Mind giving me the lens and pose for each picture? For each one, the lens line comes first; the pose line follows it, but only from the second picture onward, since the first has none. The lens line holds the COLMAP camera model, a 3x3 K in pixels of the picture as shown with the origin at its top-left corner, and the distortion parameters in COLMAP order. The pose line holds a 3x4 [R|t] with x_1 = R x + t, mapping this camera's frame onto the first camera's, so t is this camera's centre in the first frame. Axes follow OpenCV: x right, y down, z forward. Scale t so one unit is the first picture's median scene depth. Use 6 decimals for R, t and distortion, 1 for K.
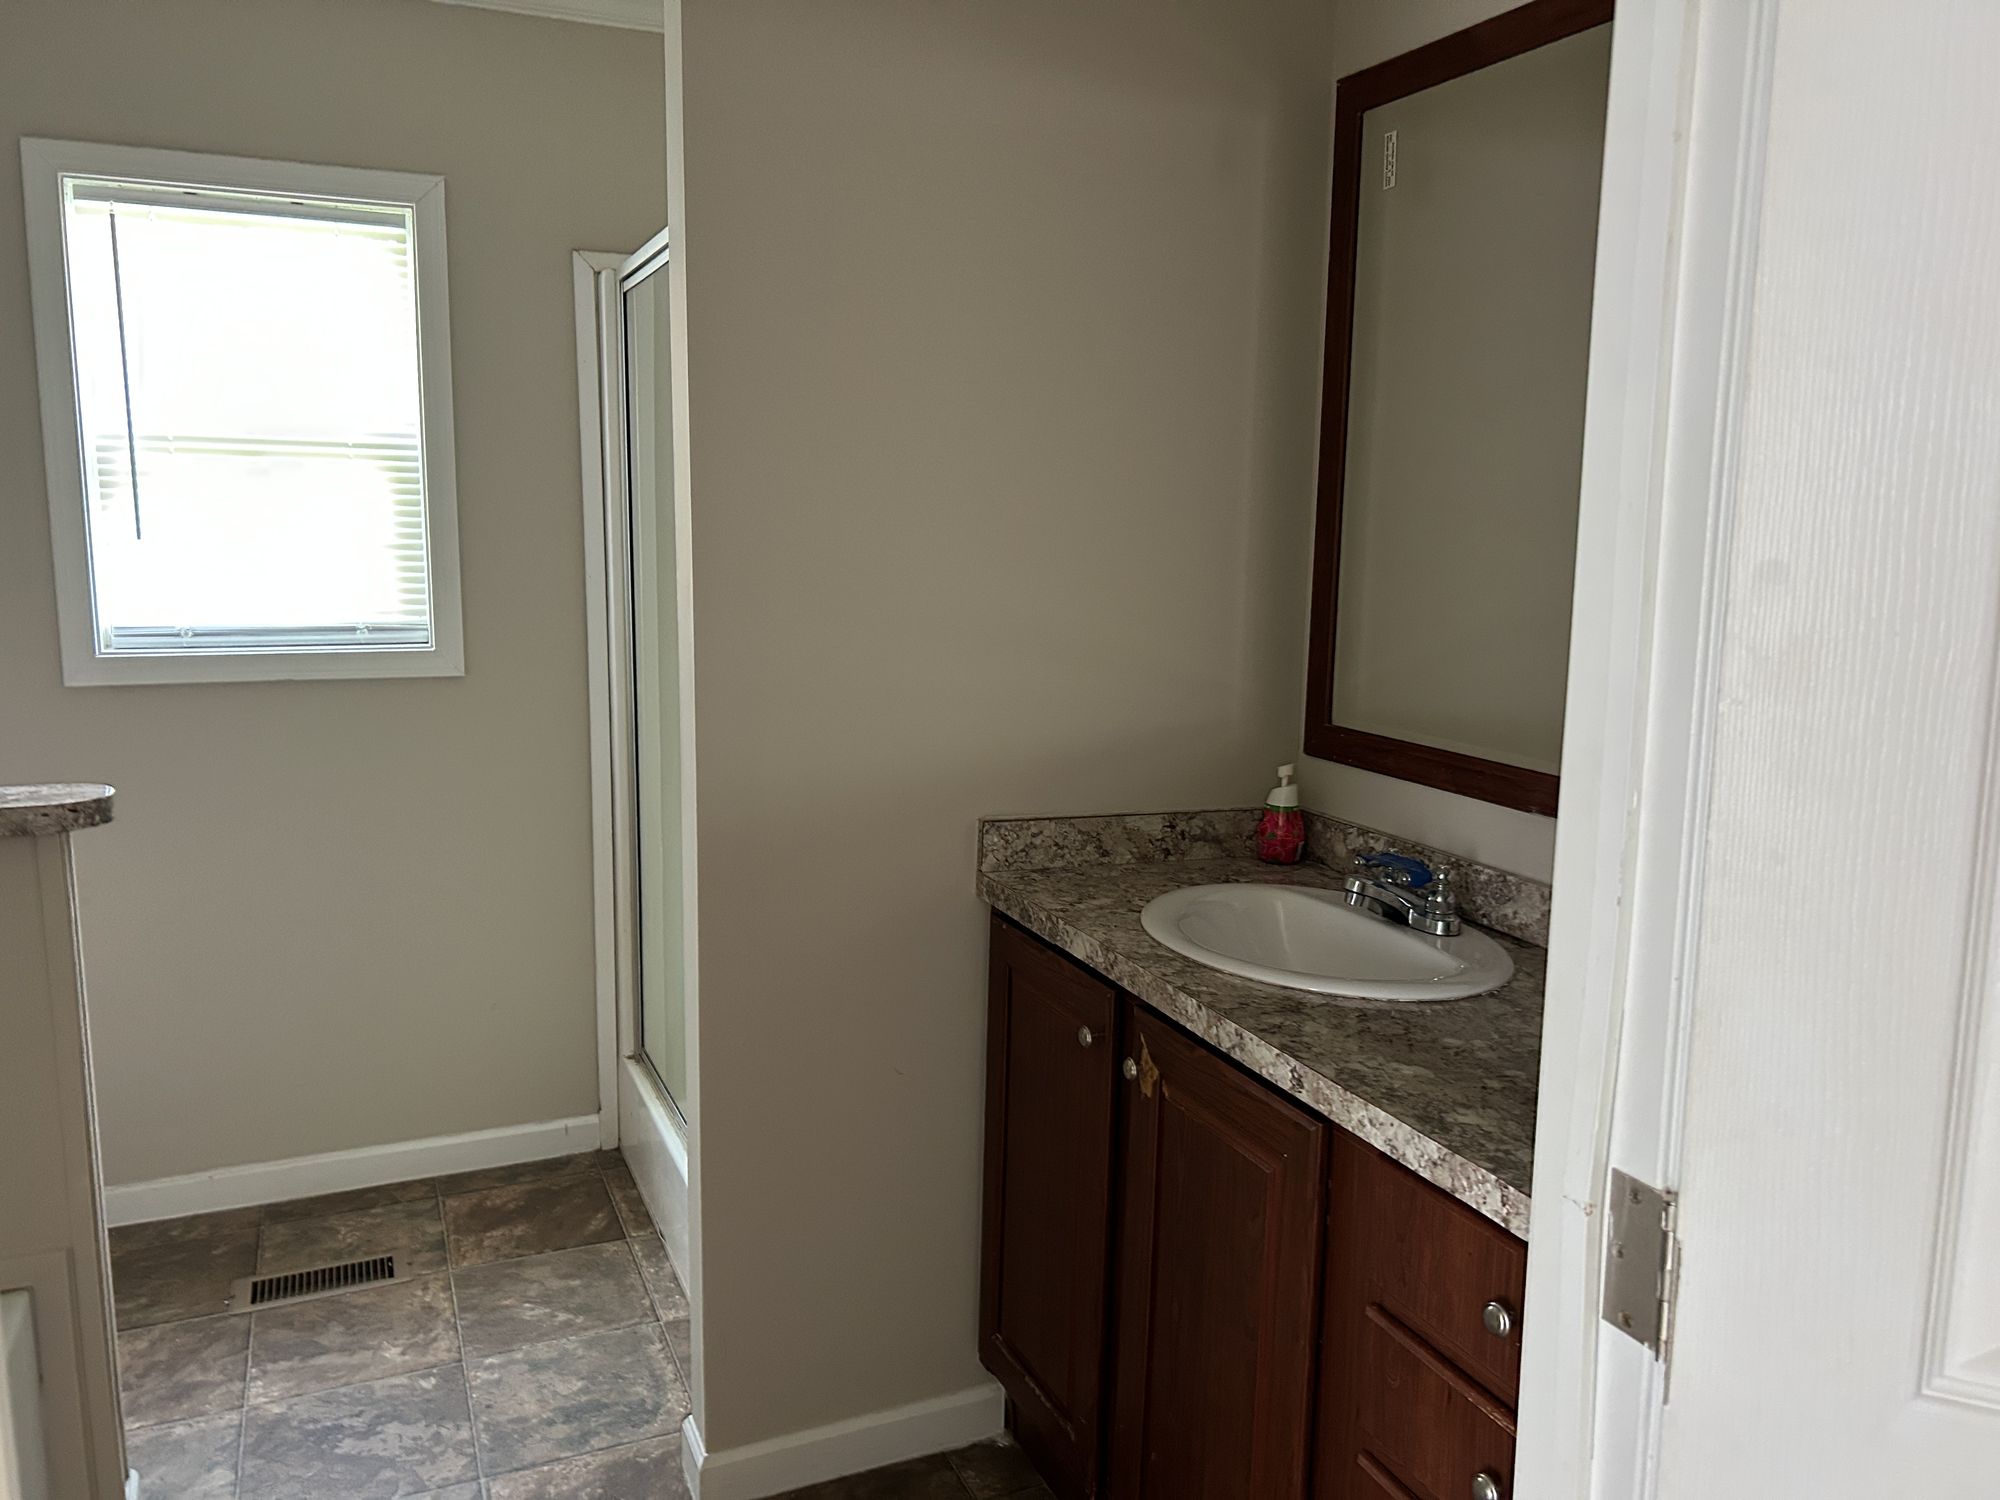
lens RADIAL K [[1487.7, 0, 1000.0], [0, 1487.7, 750.0], [0, 0, 1]] dist [0.093891, -0.146919]
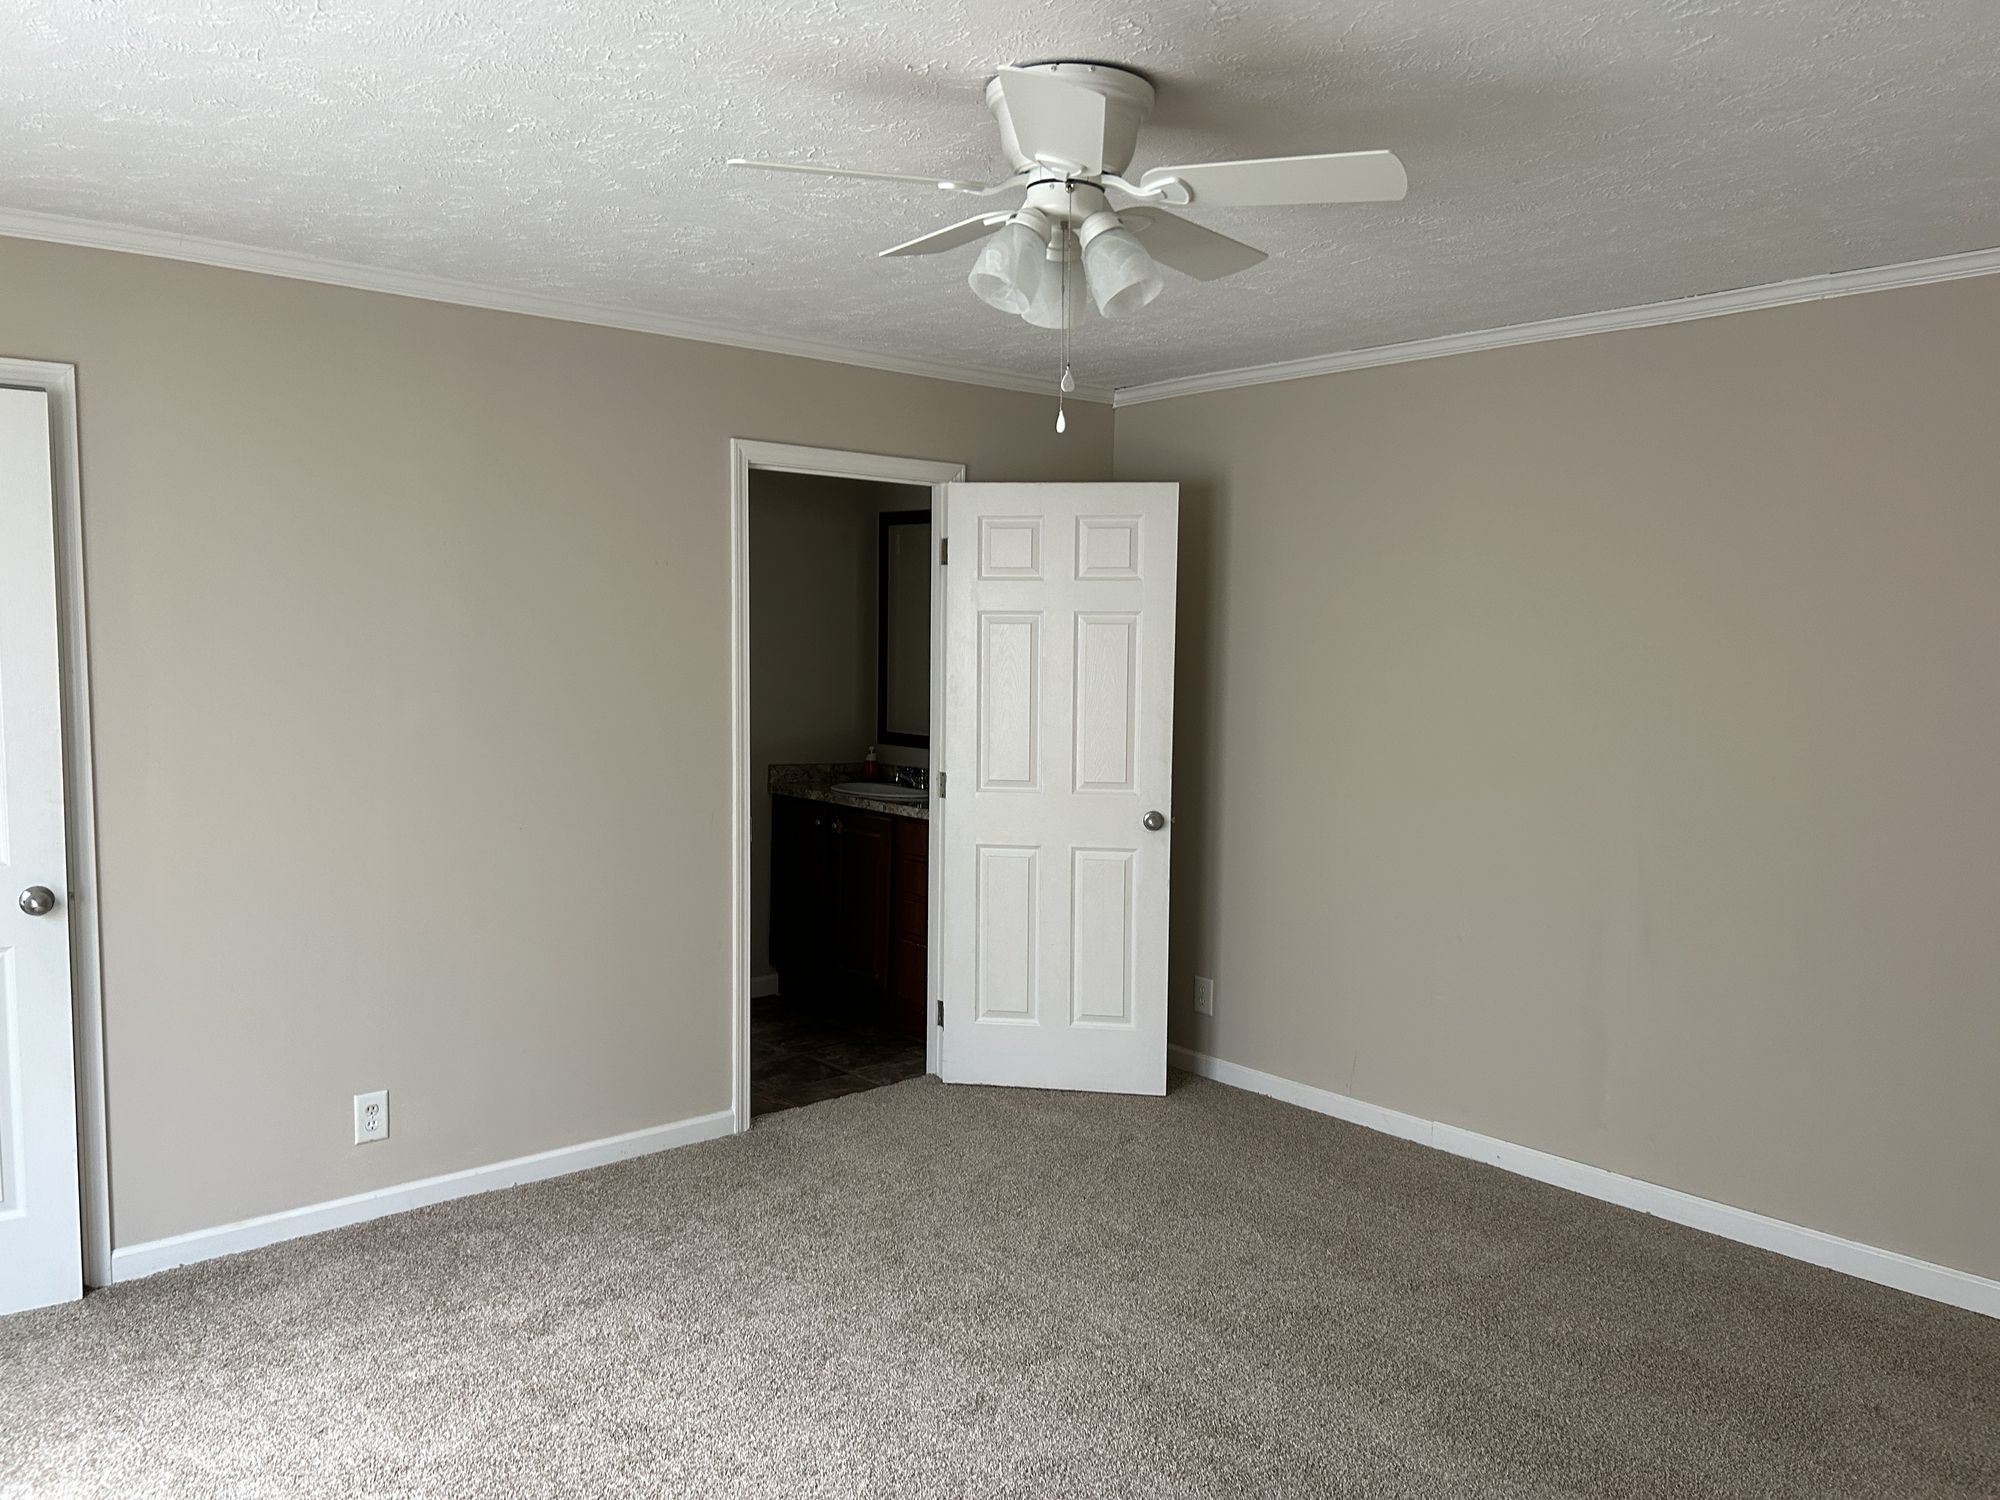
lens RADIAL K [[1487.7, 0, 1000.0], [0, 1487.7, 750.0], [0, 0, 1]] dist [0.093891, -0.146919]
pose [[0.961935, -0.021426, 0.272437, -0.355096], [0.042075, 0.996647, -0.070181, 0.230500], [-0.270020, 0.078972, 0.959611, -1.832258]]
